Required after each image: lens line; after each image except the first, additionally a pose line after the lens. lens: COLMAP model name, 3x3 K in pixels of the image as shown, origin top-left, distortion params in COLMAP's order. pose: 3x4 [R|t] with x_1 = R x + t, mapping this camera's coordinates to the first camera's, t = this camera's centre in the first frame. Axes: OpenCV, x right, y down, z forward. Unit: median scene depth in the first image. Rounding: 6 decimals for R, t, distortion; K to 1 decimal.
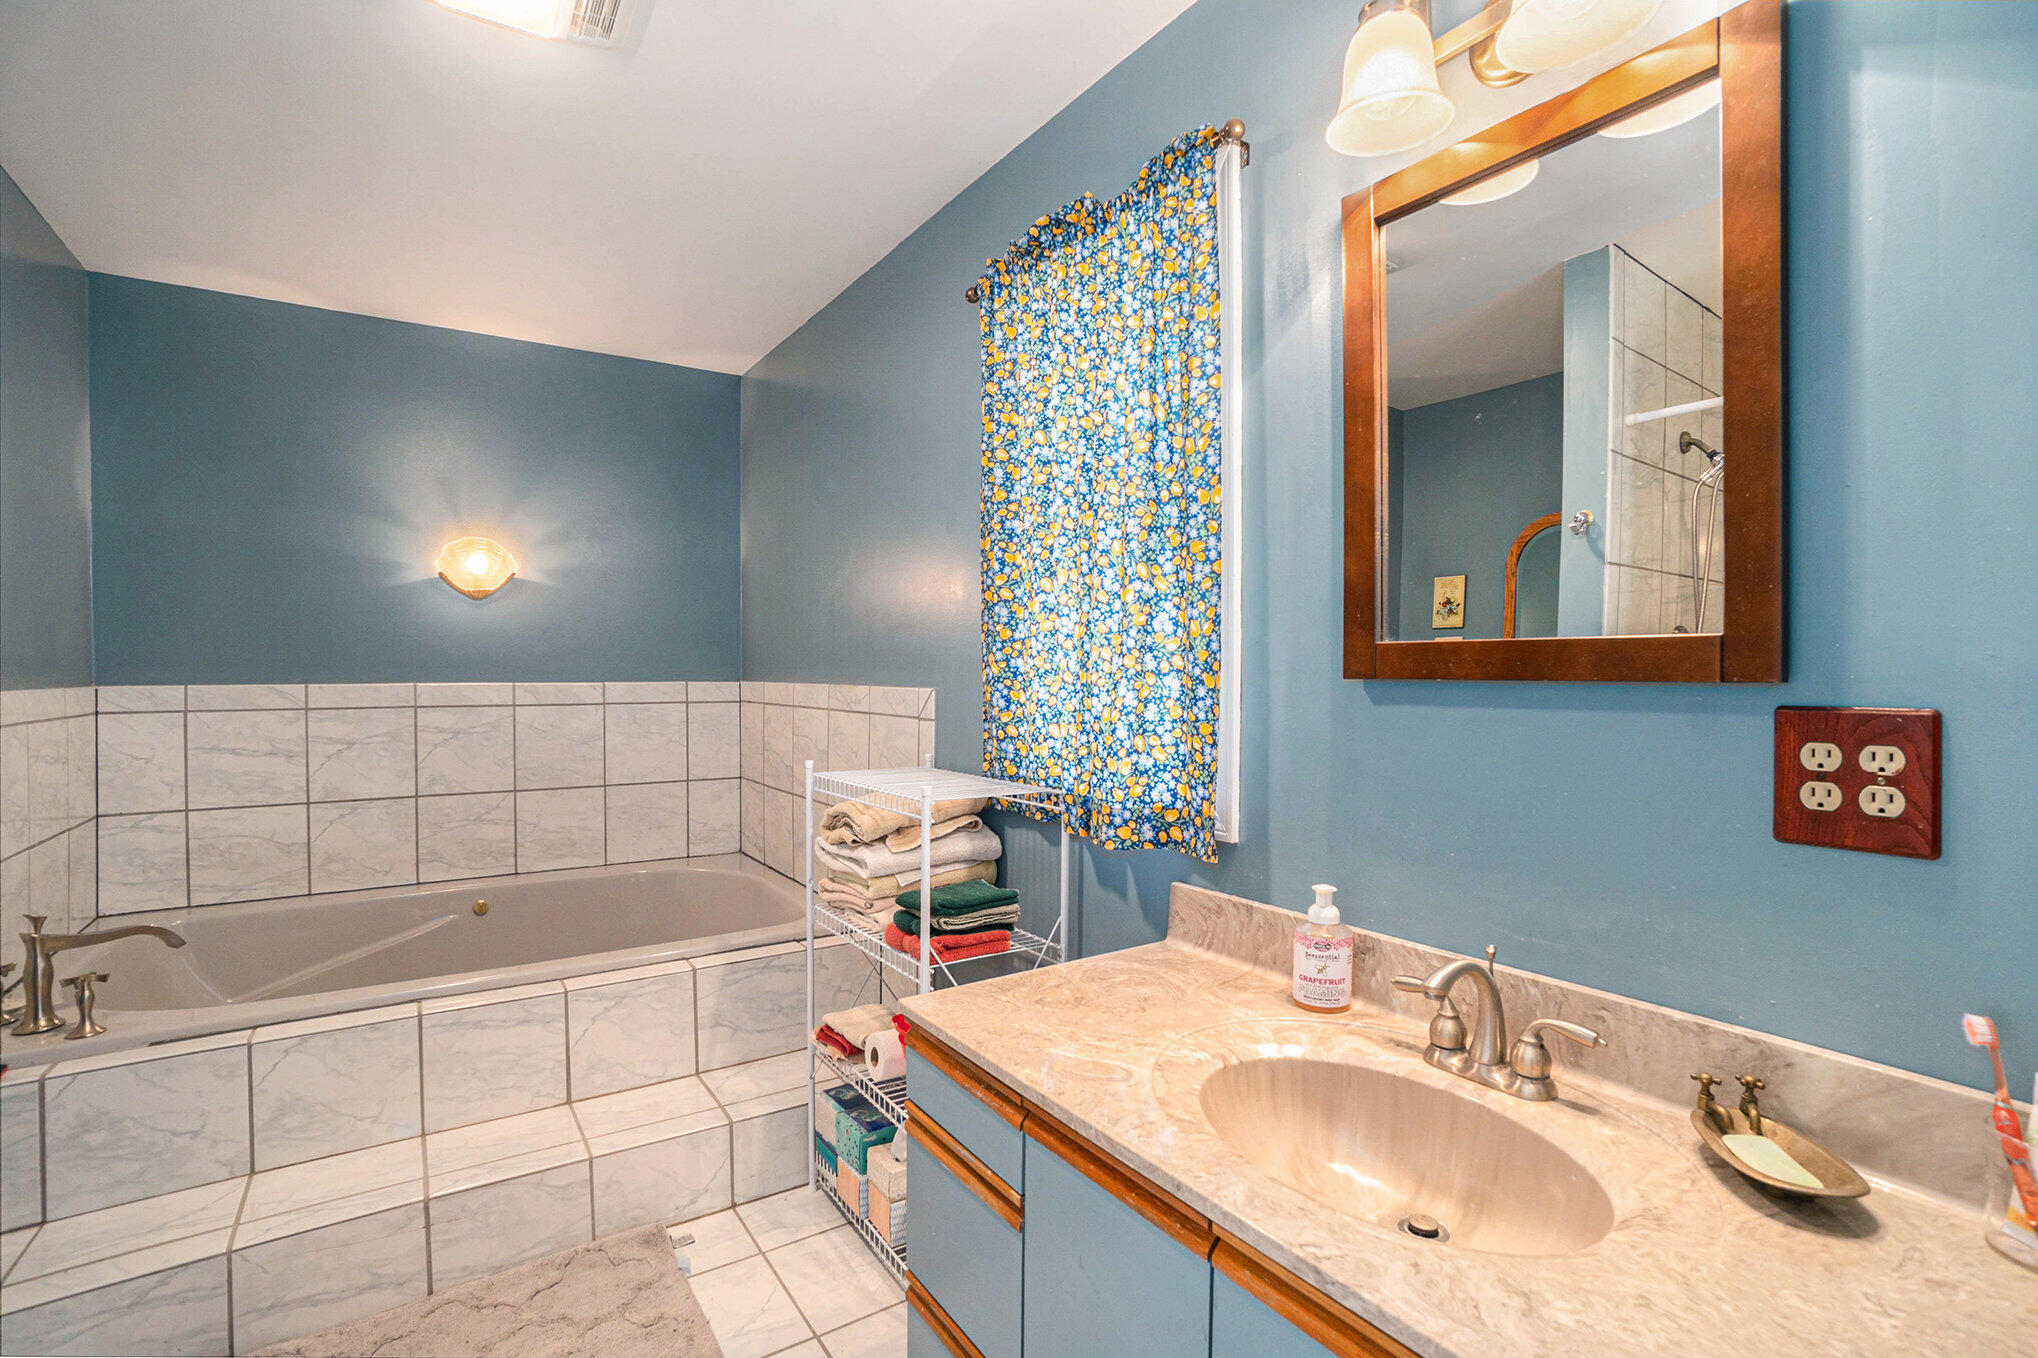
lens RADIAL K [[924.1, 0, 1020.1], [0, 924.1, 679.1], [0, 0, 1]] dist [-0.022916, 0.004832]
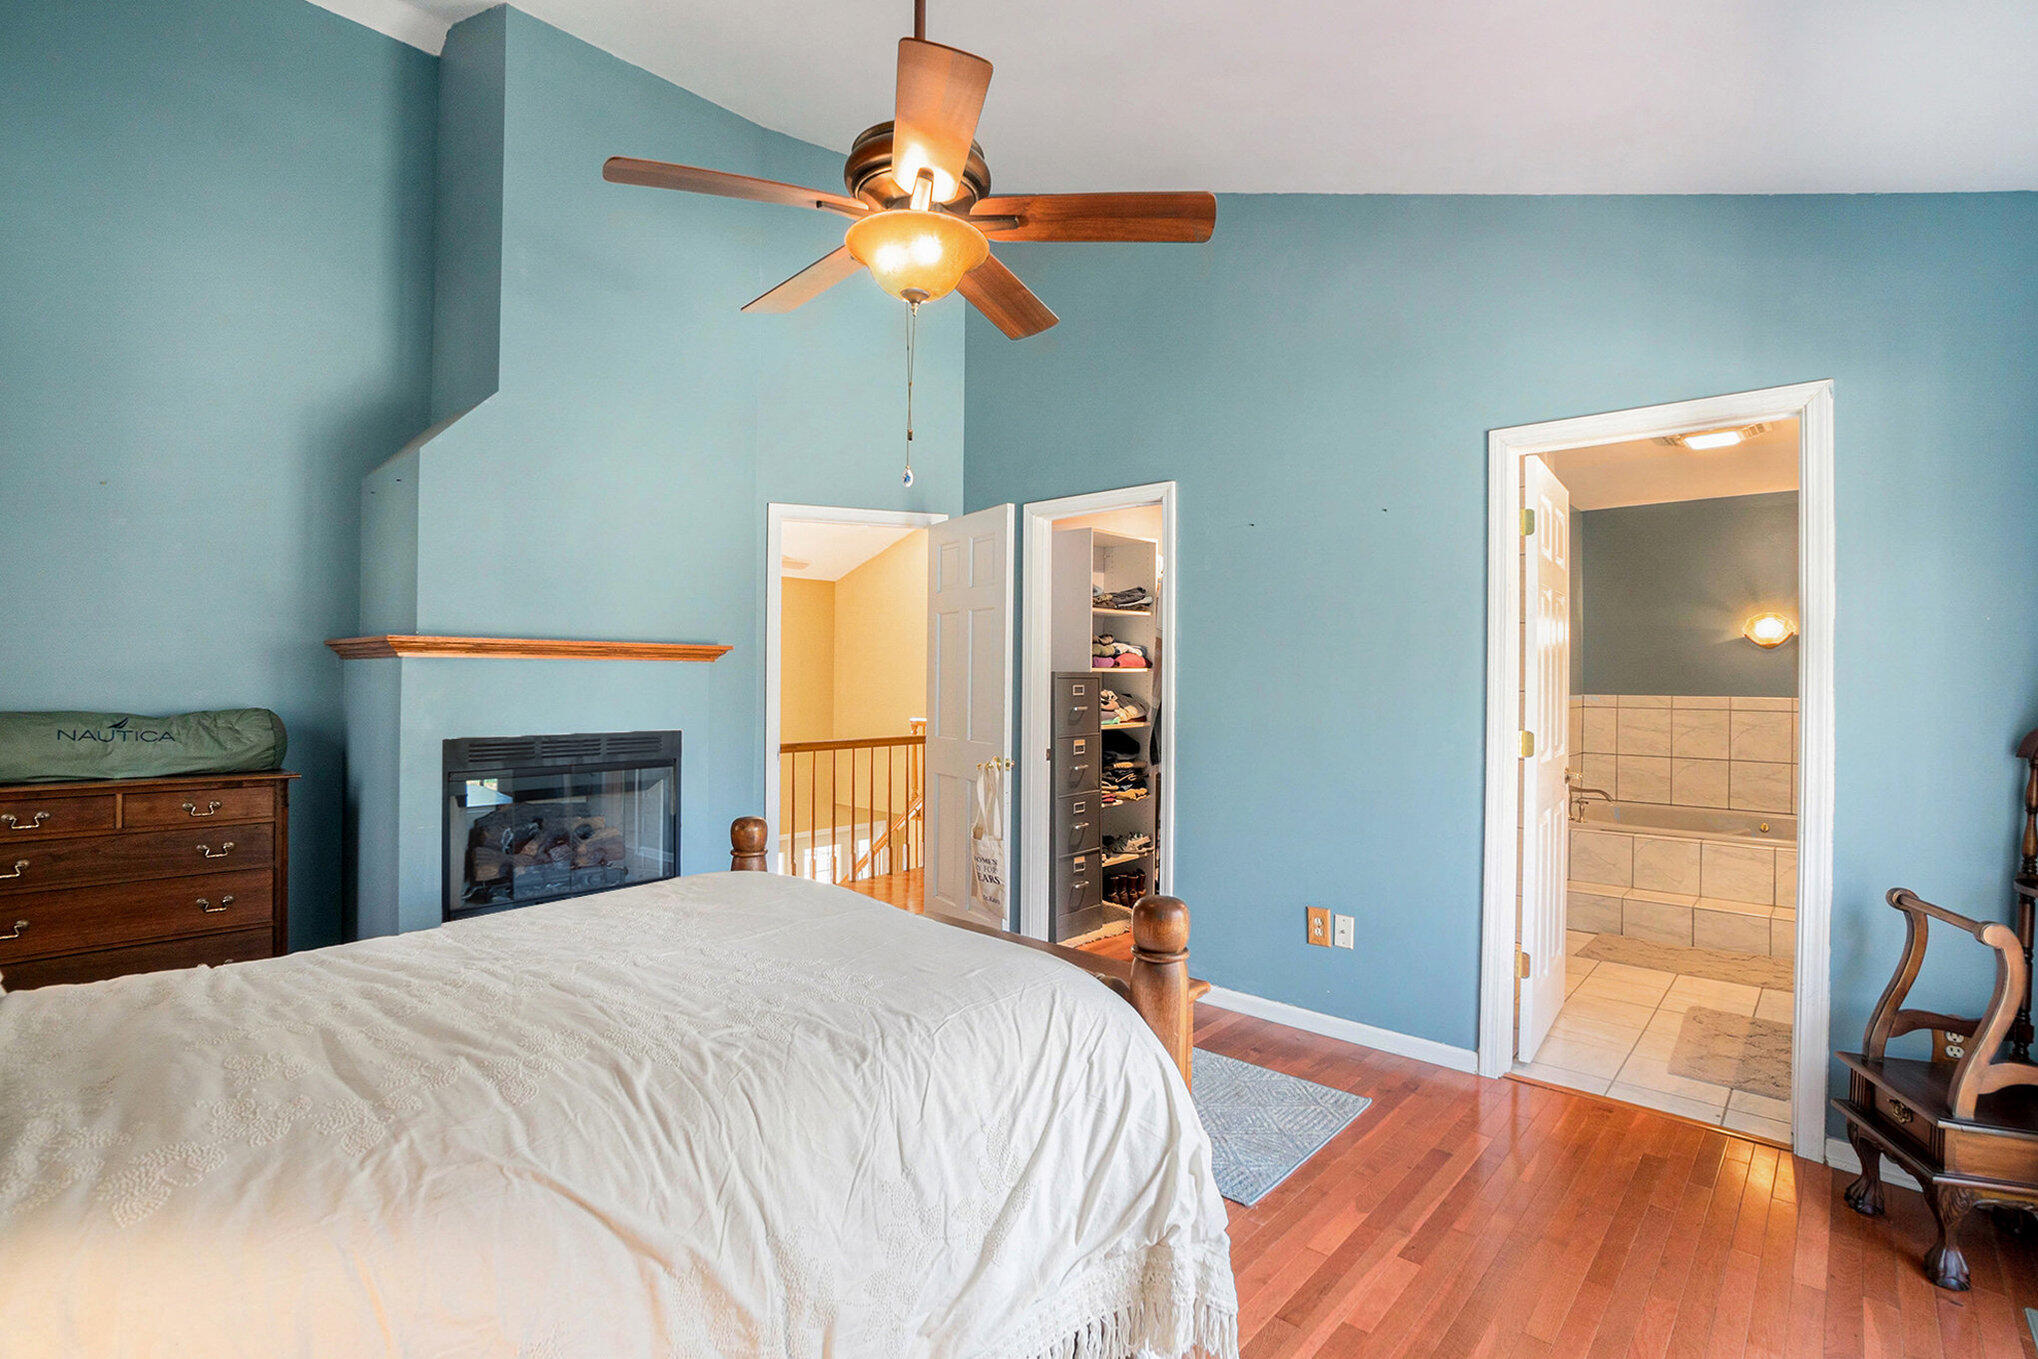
lens RADIAL K [[924.1, 0, 1020.6], [0, 924.1, 676.9], [0, 0, 1]] dist [-0.022916, 0.004832]
pose [[0.236907, 0.005818, -0.971515, 0.785374], [-0.014281, 0.999895, 0.002506, -0.020593], [0.971427, 0.013280, 0.236966, -0.814326]]
